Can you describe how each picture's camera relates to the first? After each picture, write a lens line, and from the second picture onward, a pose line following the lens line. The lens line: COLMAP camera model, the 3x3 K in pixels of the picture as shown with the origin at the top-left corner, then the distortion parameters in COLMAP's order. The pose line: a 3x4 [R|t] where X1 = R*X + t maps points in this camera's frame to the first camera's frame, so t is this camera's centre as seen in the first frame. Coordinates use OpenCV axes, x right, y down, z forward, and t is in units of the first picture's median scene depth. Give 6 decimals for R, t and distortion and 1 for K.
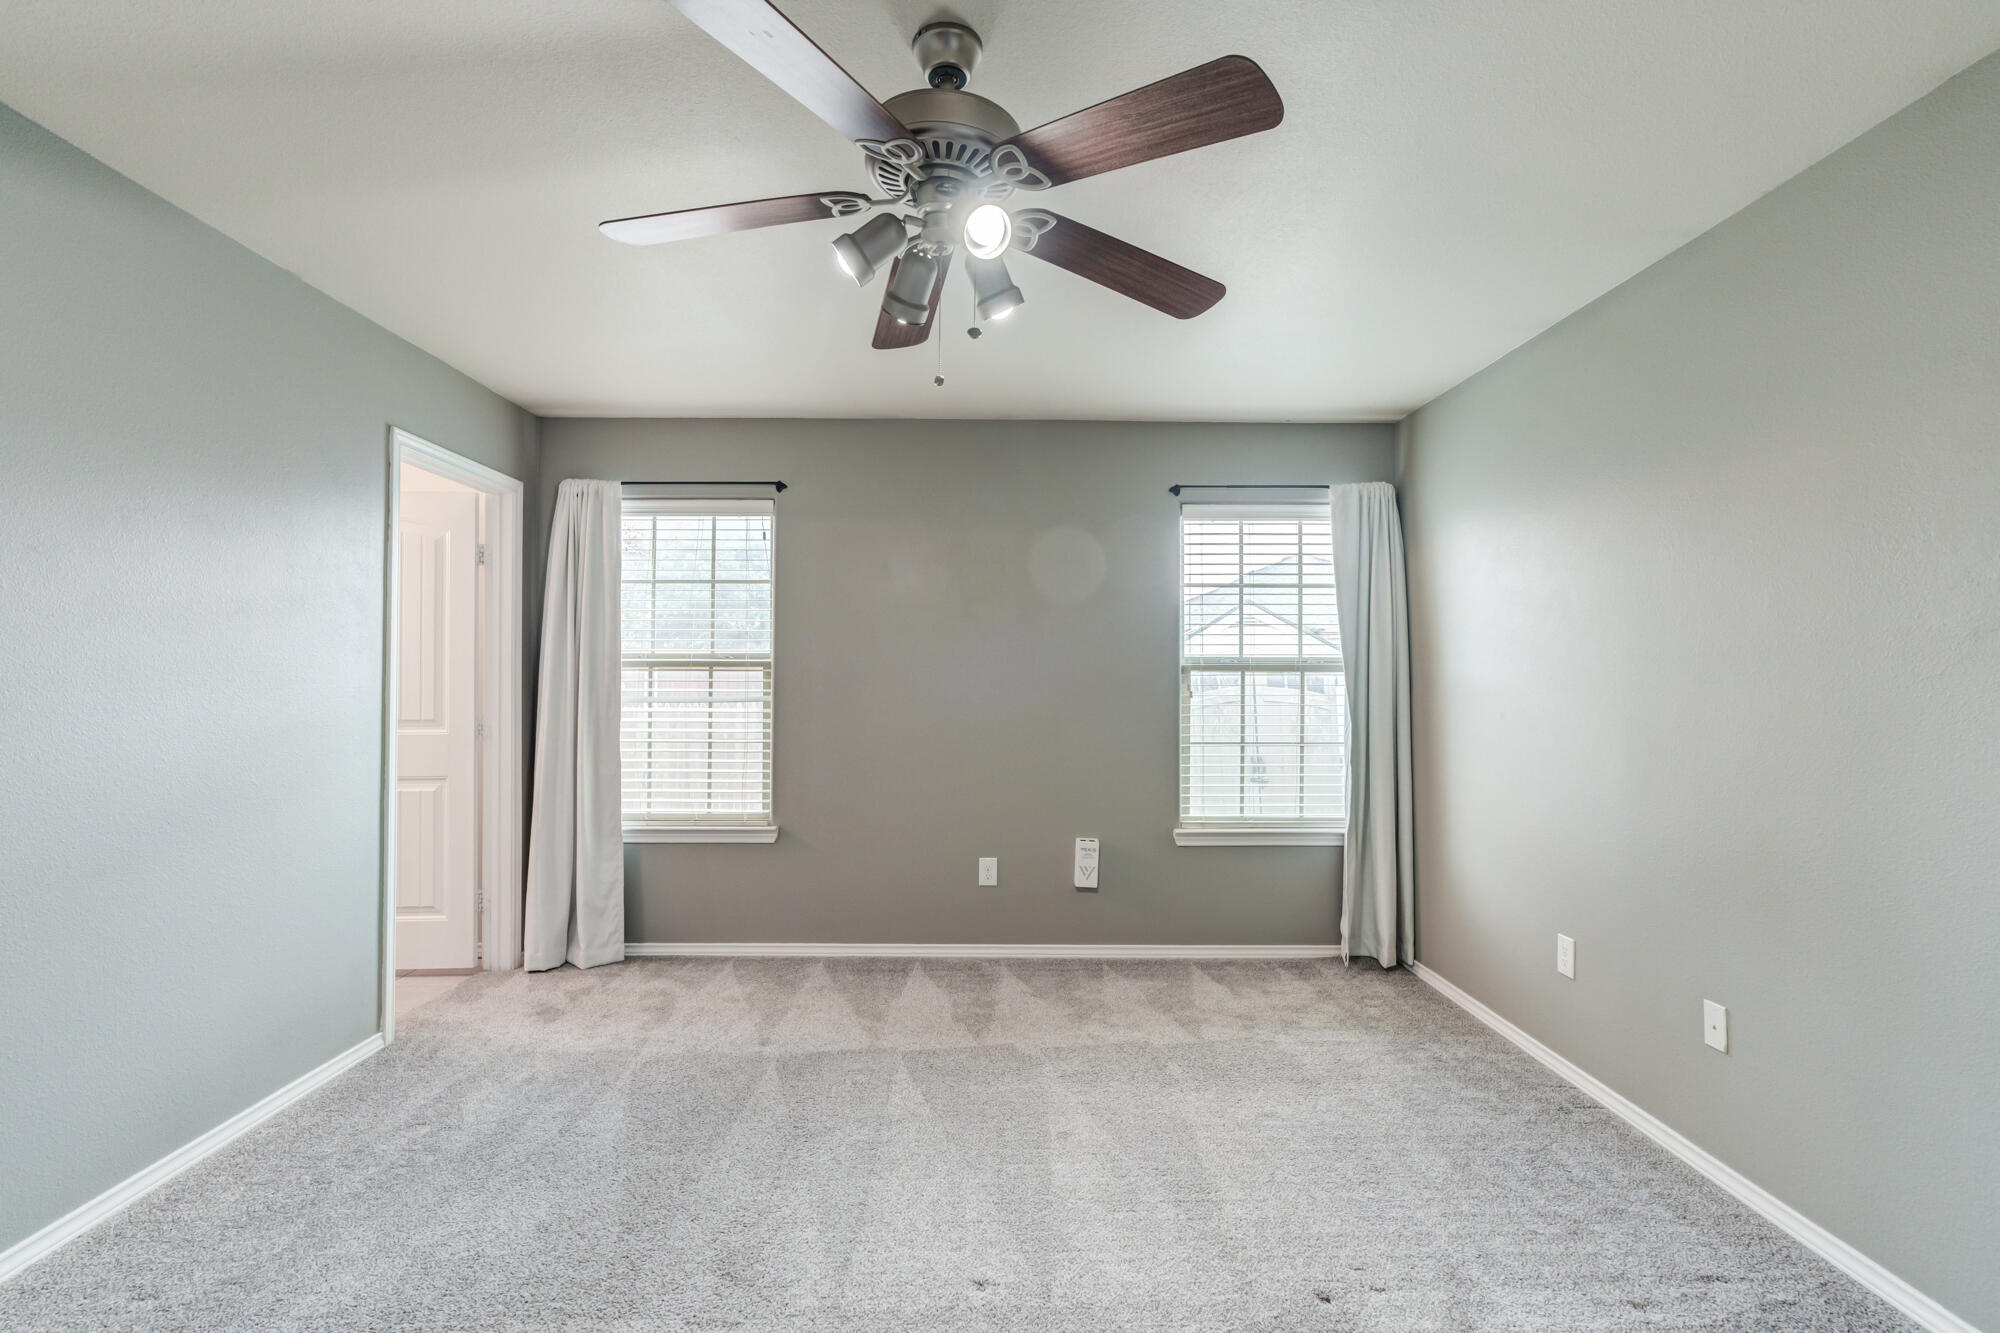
lens RADIAL K [[935.8, 0, 1001.9], [0, 935.8, 663.4], [0, 0, 1]] dist [-0.015060, 0.014145]
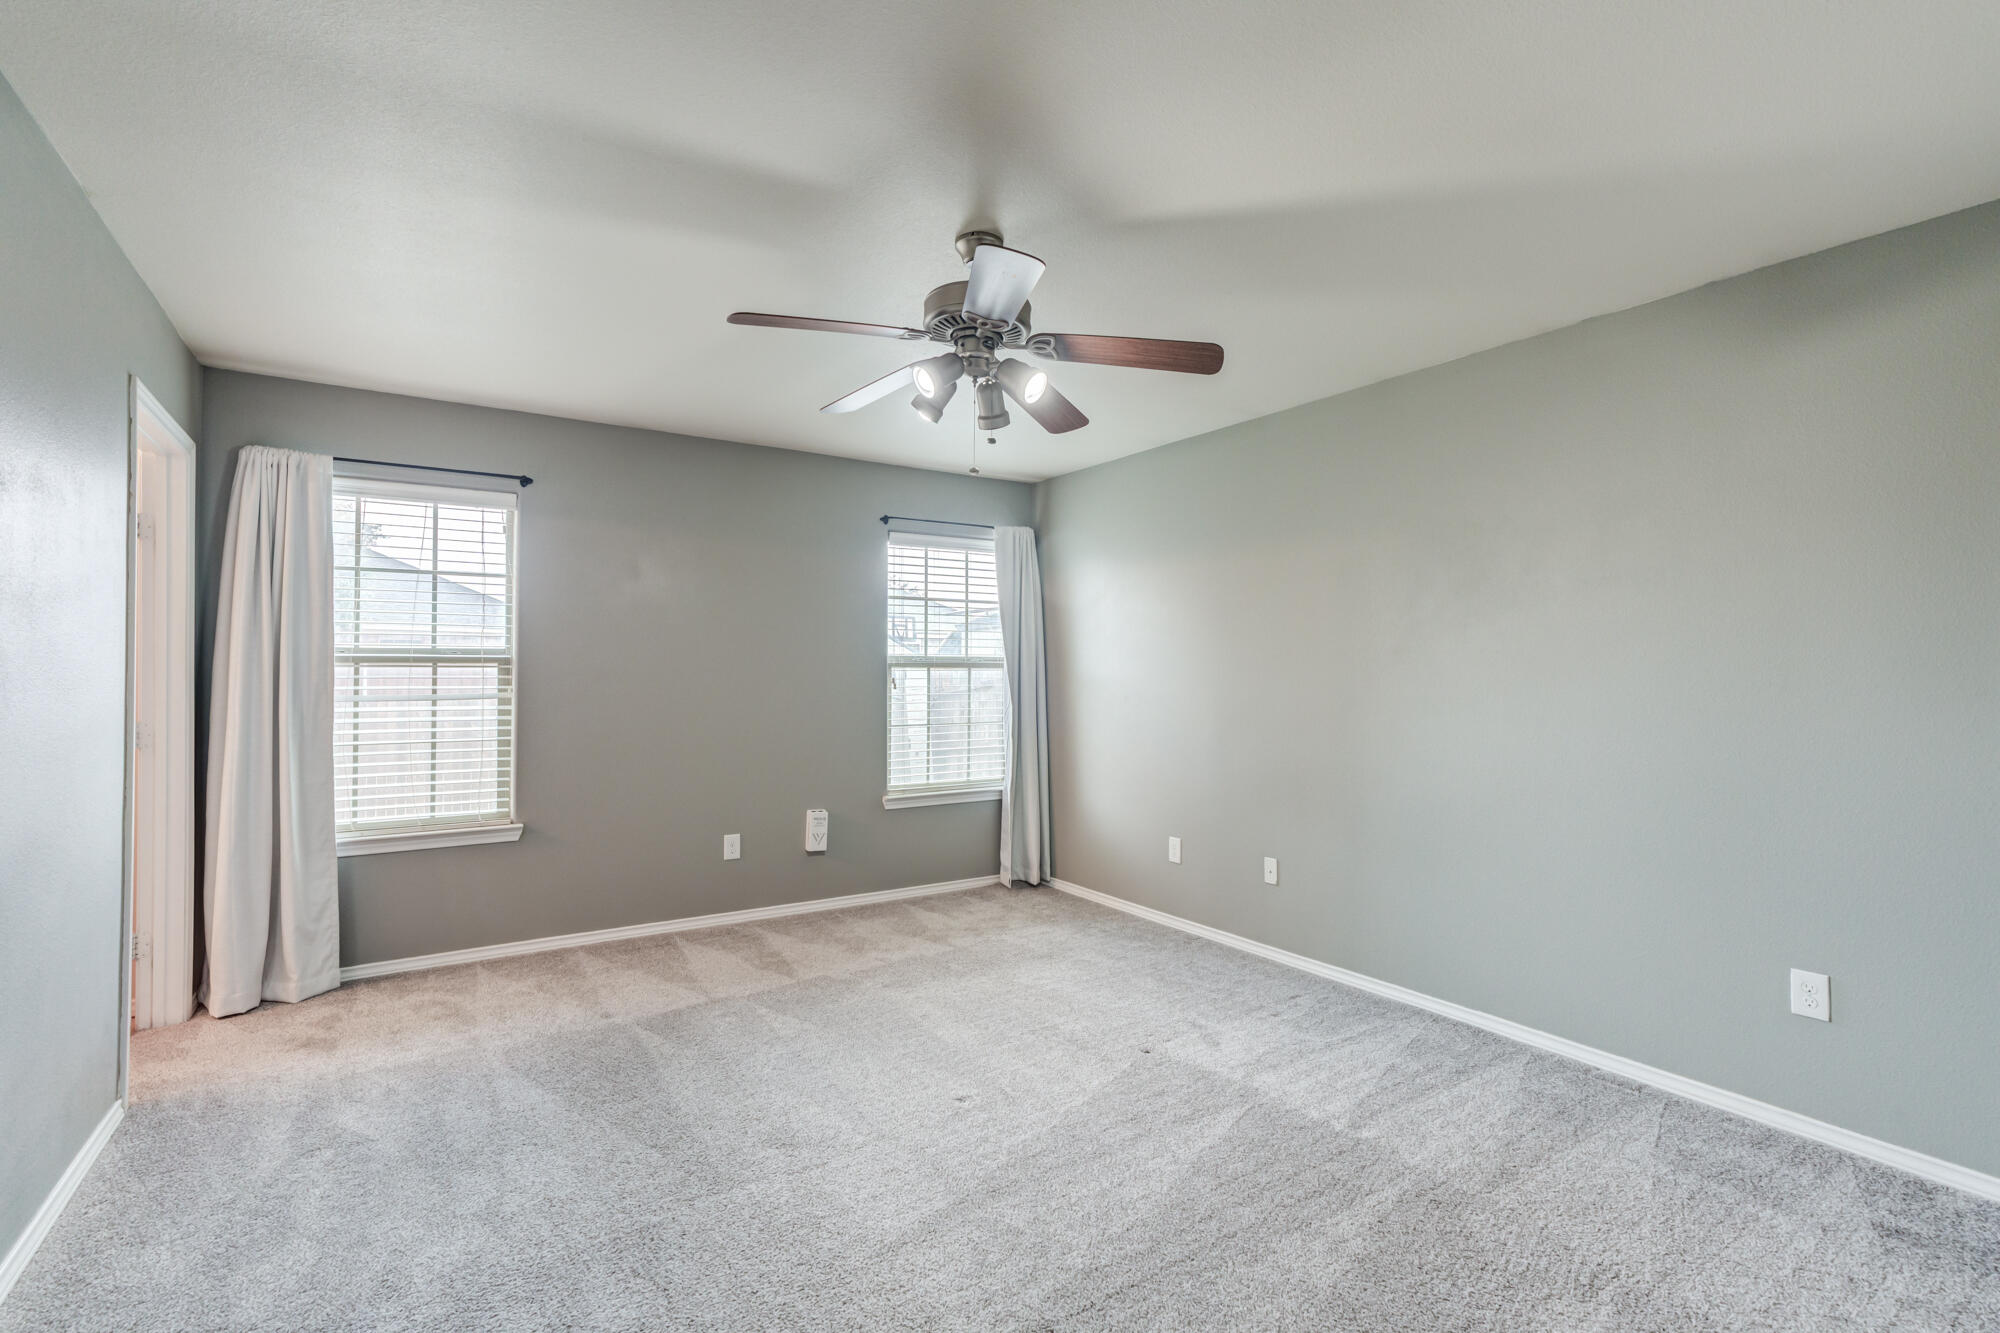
lens RADIAL K [[935.8, 0, 1002.0], [0, 935.8, 658.6], [0, 0, 1]] dist [-0.015060, 0.014145]
pose [[0.834783, 0.005236, 0.550554, -0.373300], [-0.006145, 0.999981, -0.000194, -0.004073], [-0.550544, -0.003221, 0.834800, -0.110769]]
